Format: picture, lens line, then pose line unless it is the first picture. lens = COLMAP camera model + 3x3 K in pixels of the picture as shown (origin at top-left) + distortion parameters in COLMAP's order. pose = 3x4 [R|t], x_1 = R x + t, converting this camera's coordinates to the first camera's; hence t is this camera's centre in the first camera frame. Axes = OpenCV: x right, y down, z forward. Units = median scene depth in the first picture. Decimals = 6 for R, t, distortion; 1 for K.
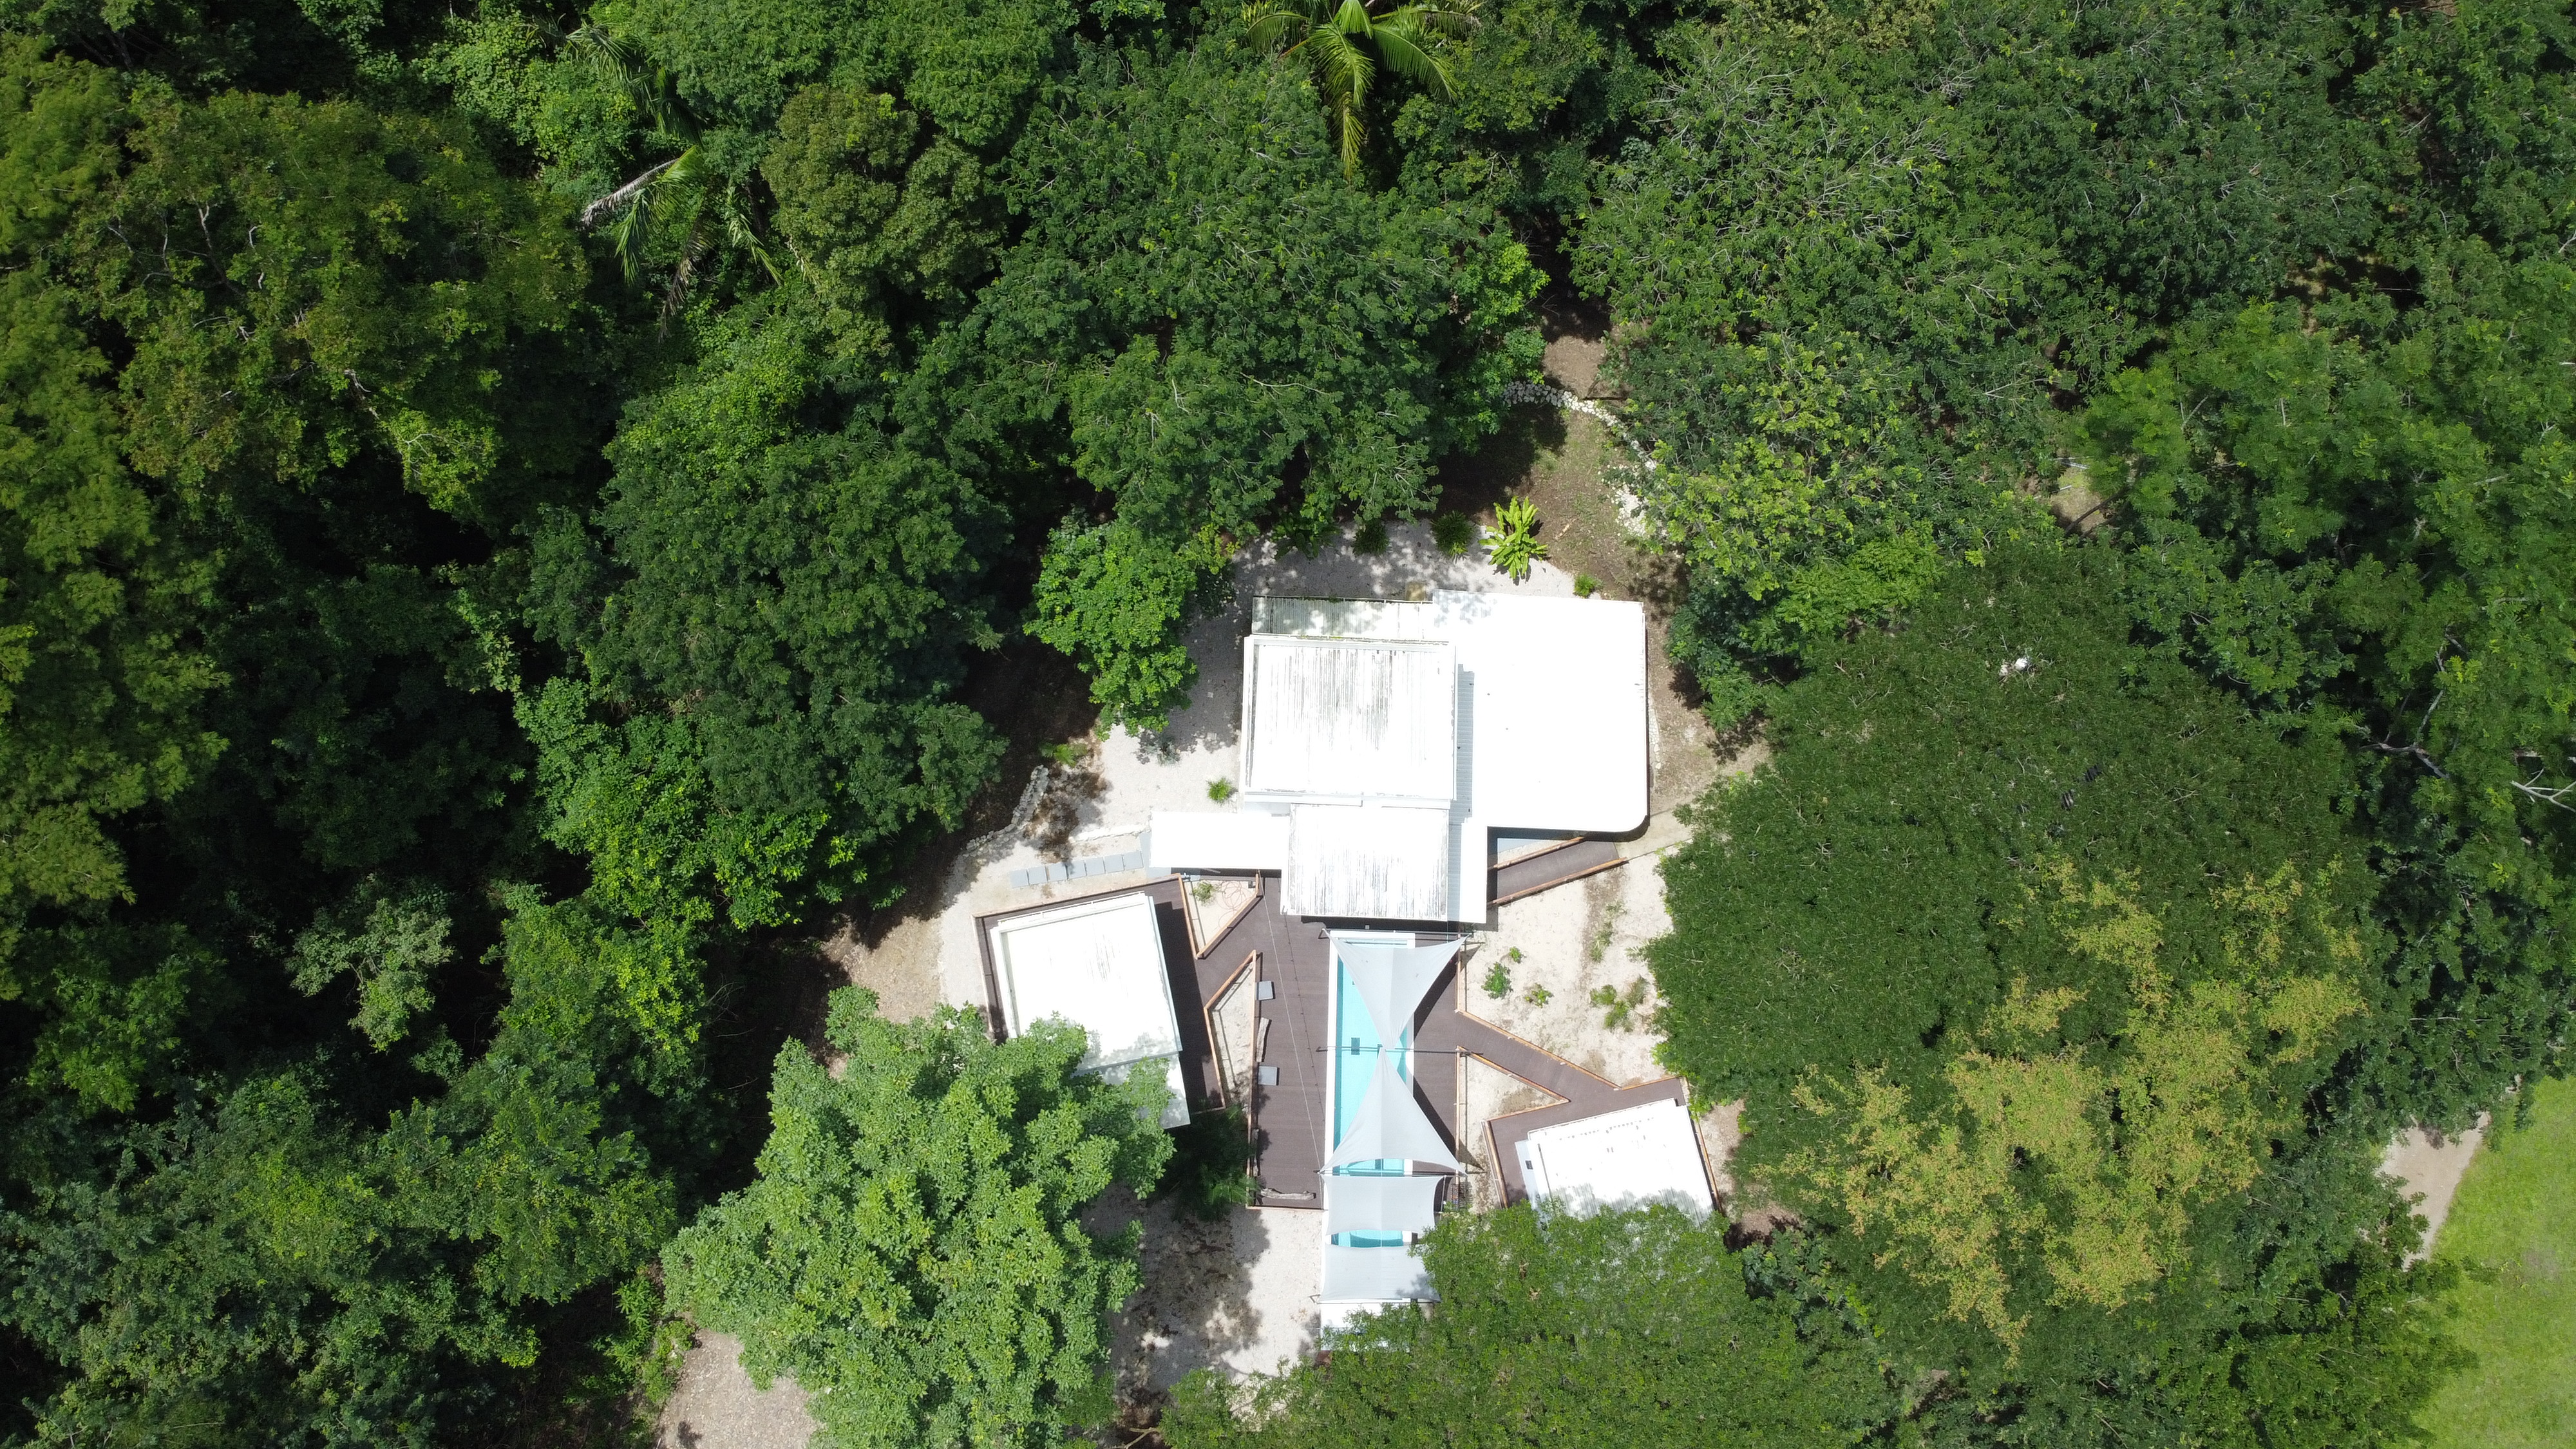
lens RADIAL K [[1939.2, 0, 1288.6], [0, 1939.2, 682.7], [0, 0, 1]] dist [-0.012510, 0.040500]
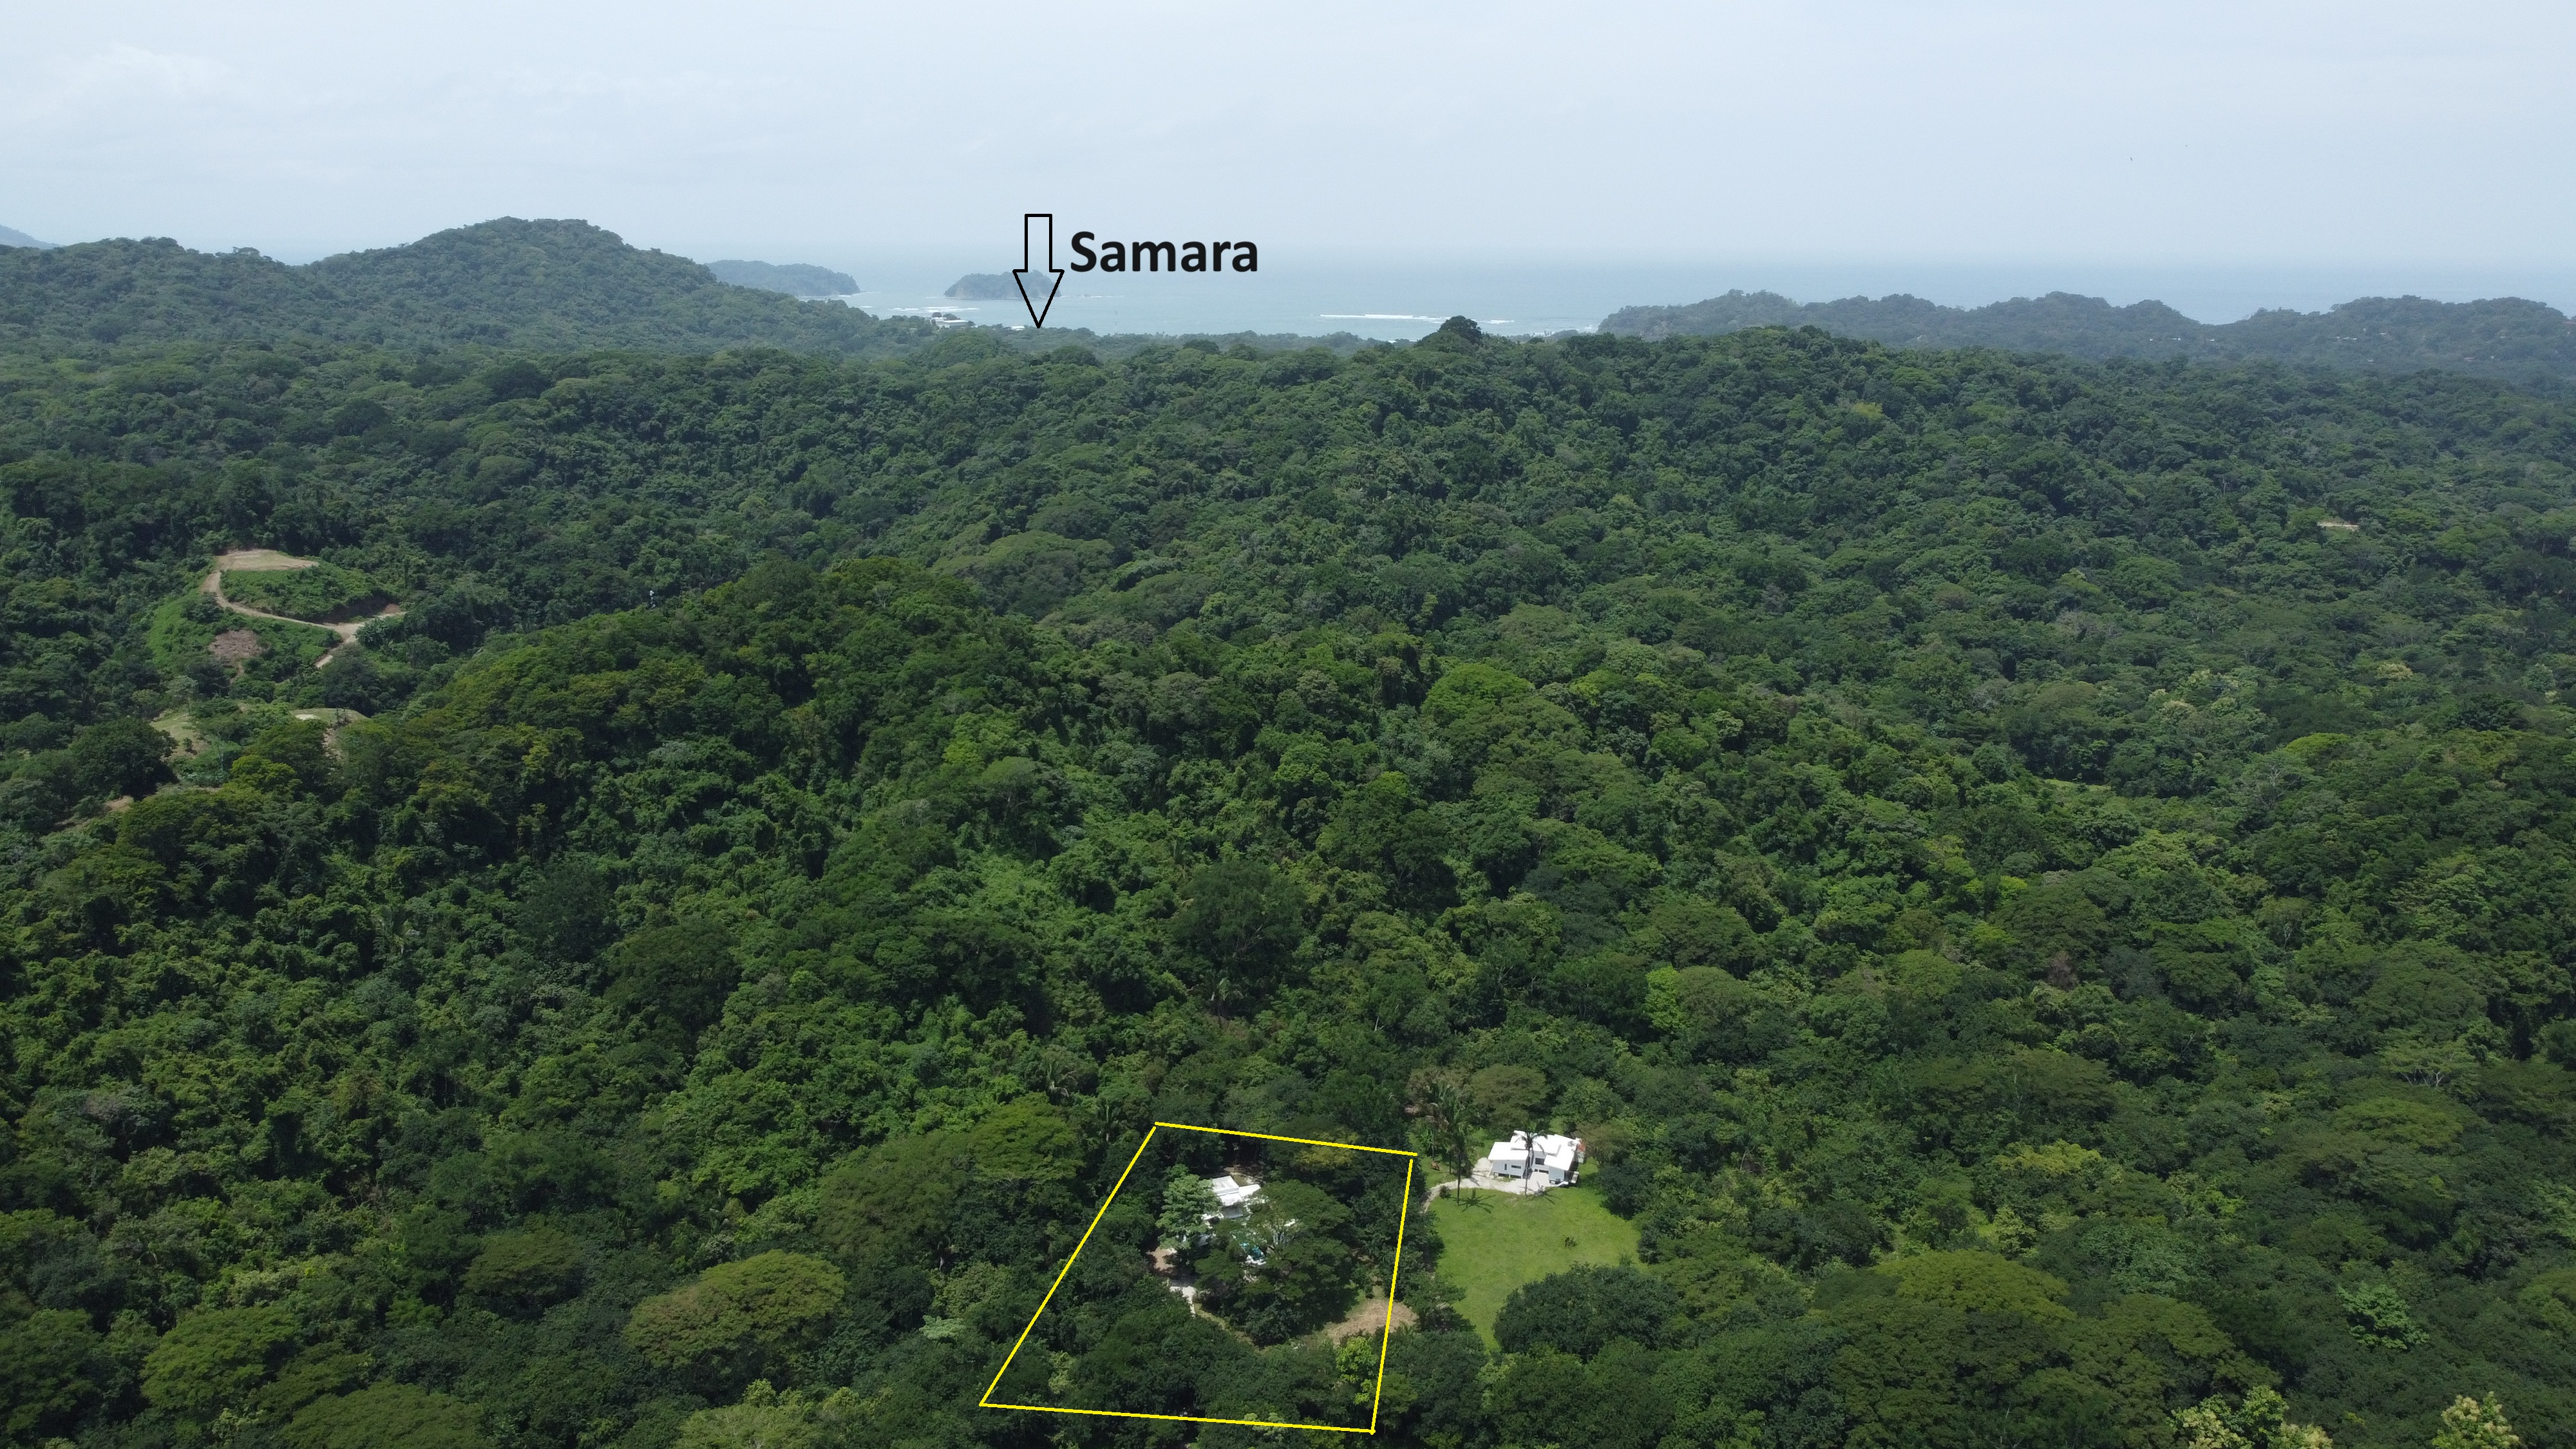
lens RADIAL K [[1938.8, 0, 1285.2], [0, 1938.8, 719.0], [0, 0, 1]] dist [0.010499, -0.007315]
pose [[0.911451, -0.123885, 0.392313, -2.302654], [0.405537, 0.431083, -0.806044, 5.078358], [-0.069263, 0.893767, 0.443151, -3.529067]]
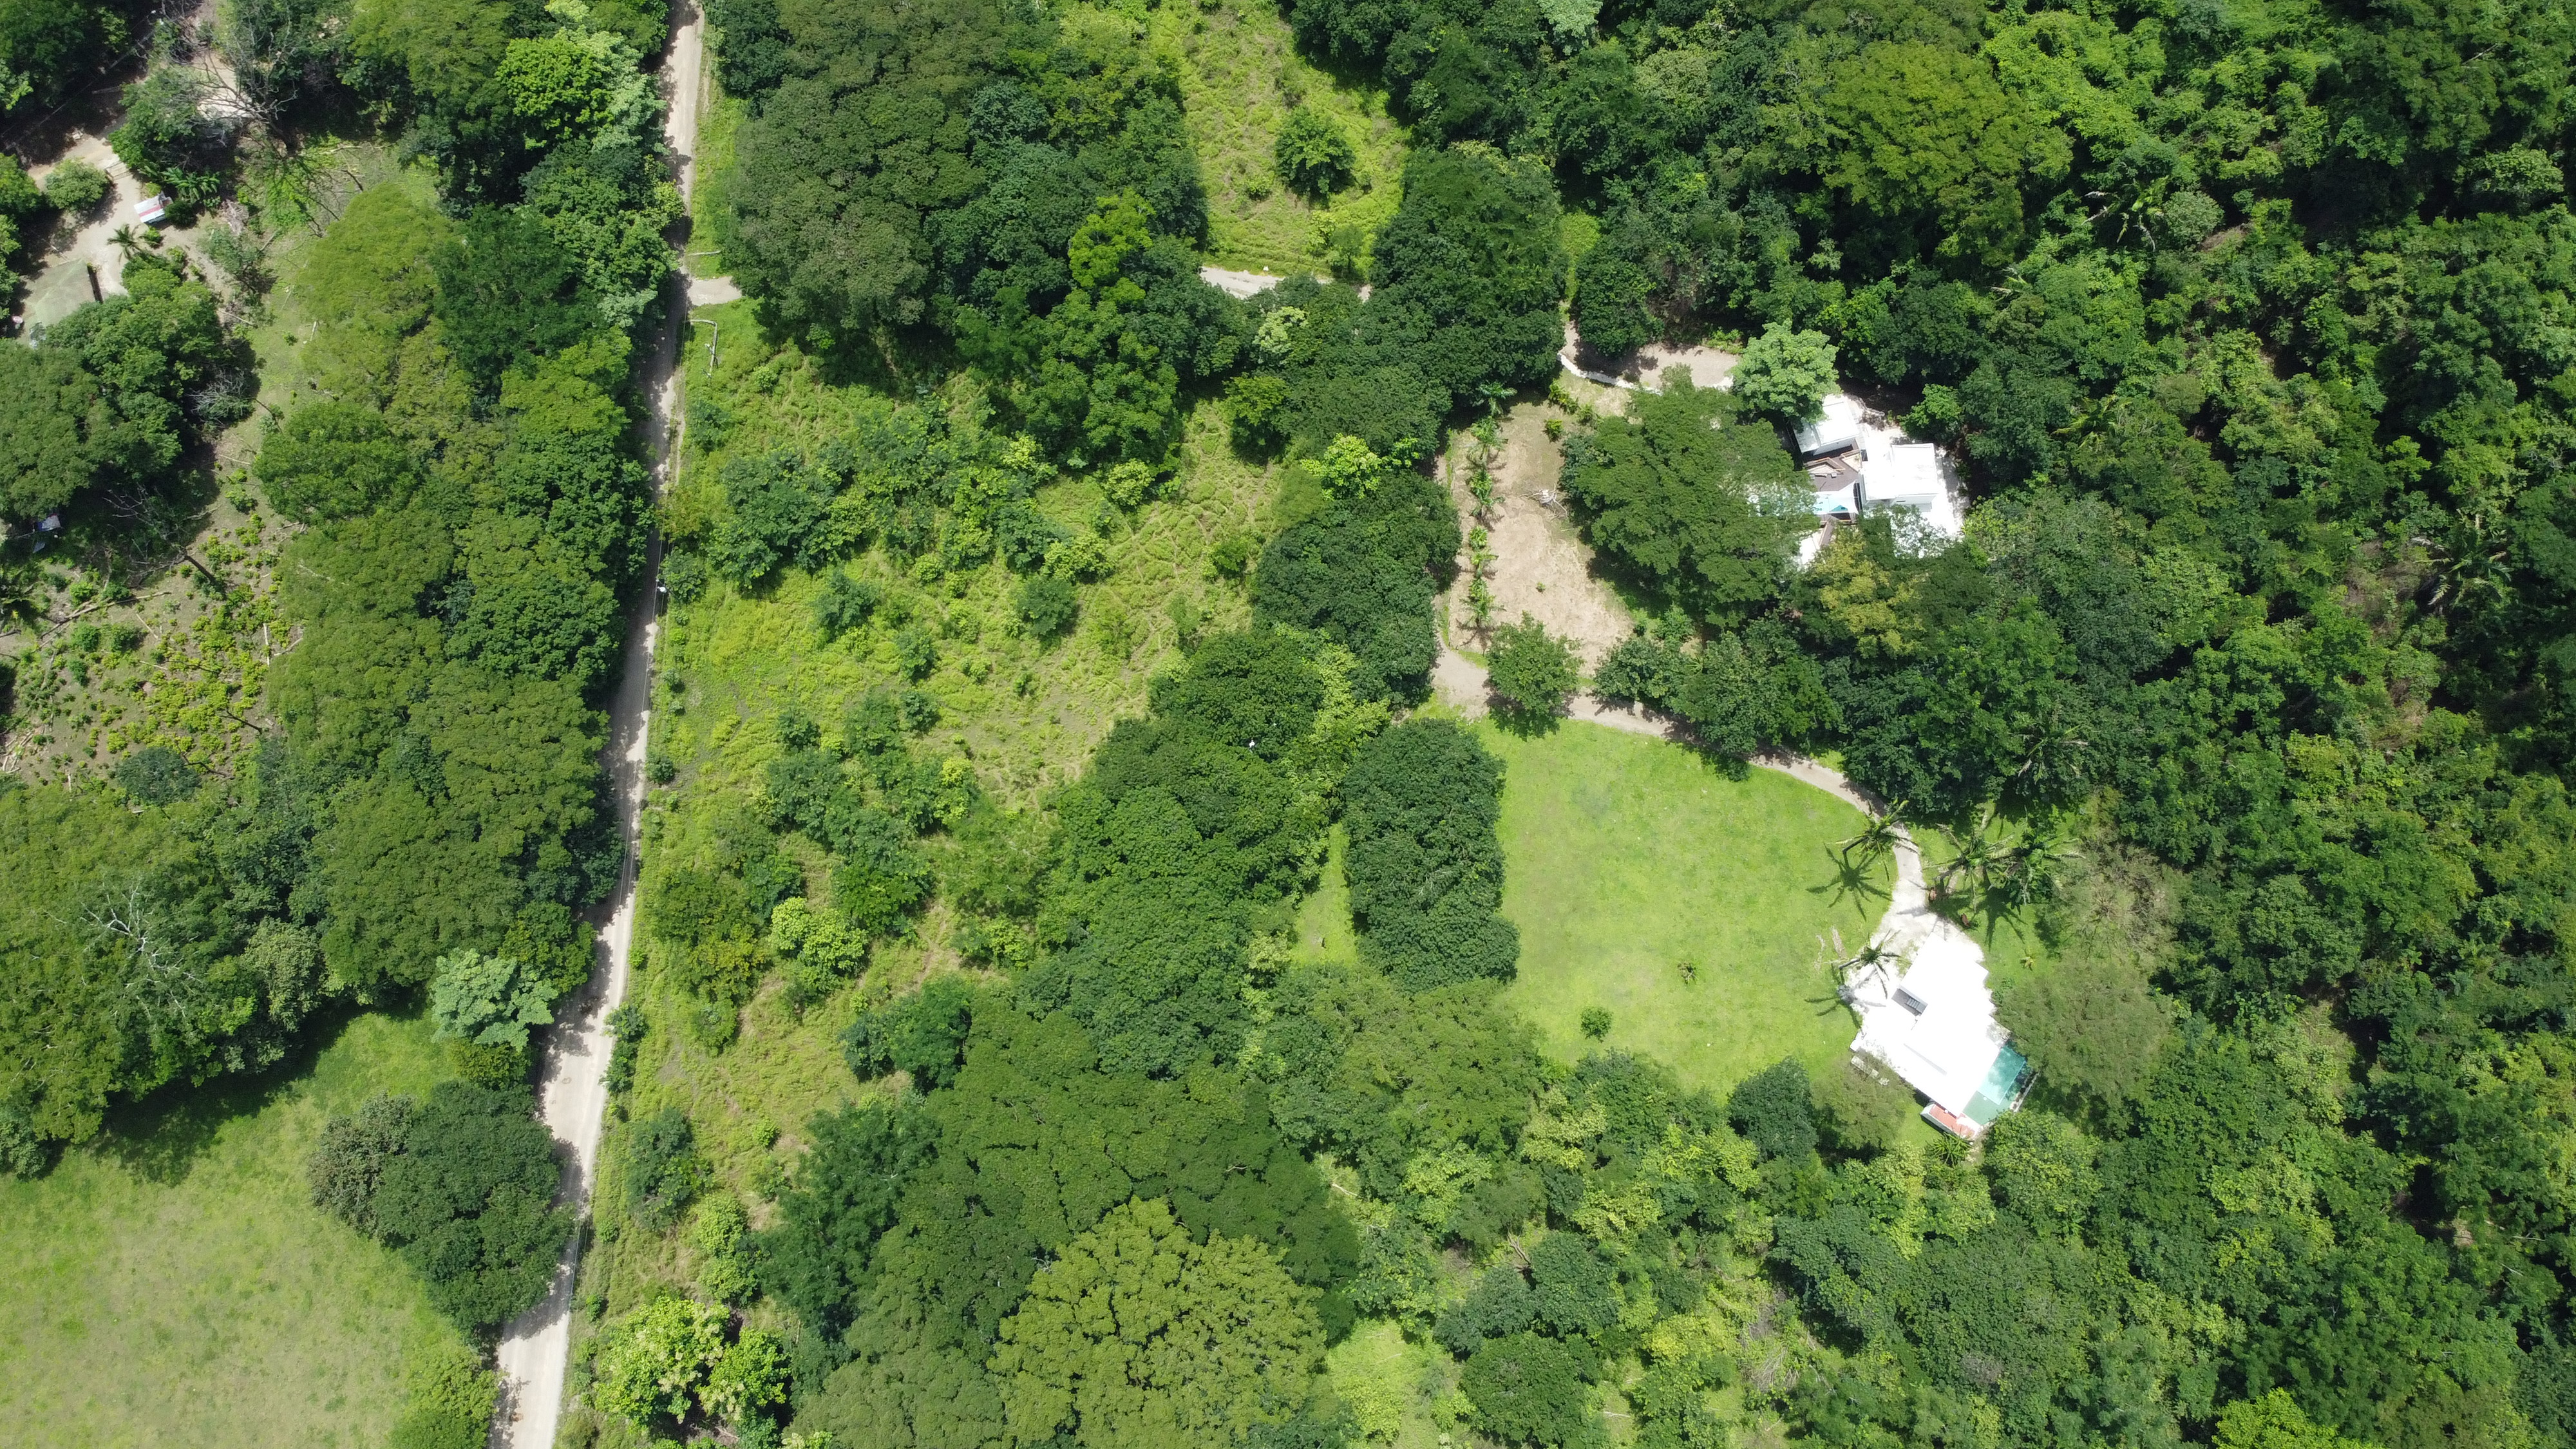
lens RADIAL K [[1938.8, 0, 1285.2], [0, 1938.8, 719.0], [0, 0, 1]] dist [0.010499, -0.007315]
pose [[0.074431, 0.956153, -0.283253, 1.747668], [-0.972697, 0.132221, 0.190729, 0.656468], [0.219818, 0.261323, 0.939888, -3.244347]]
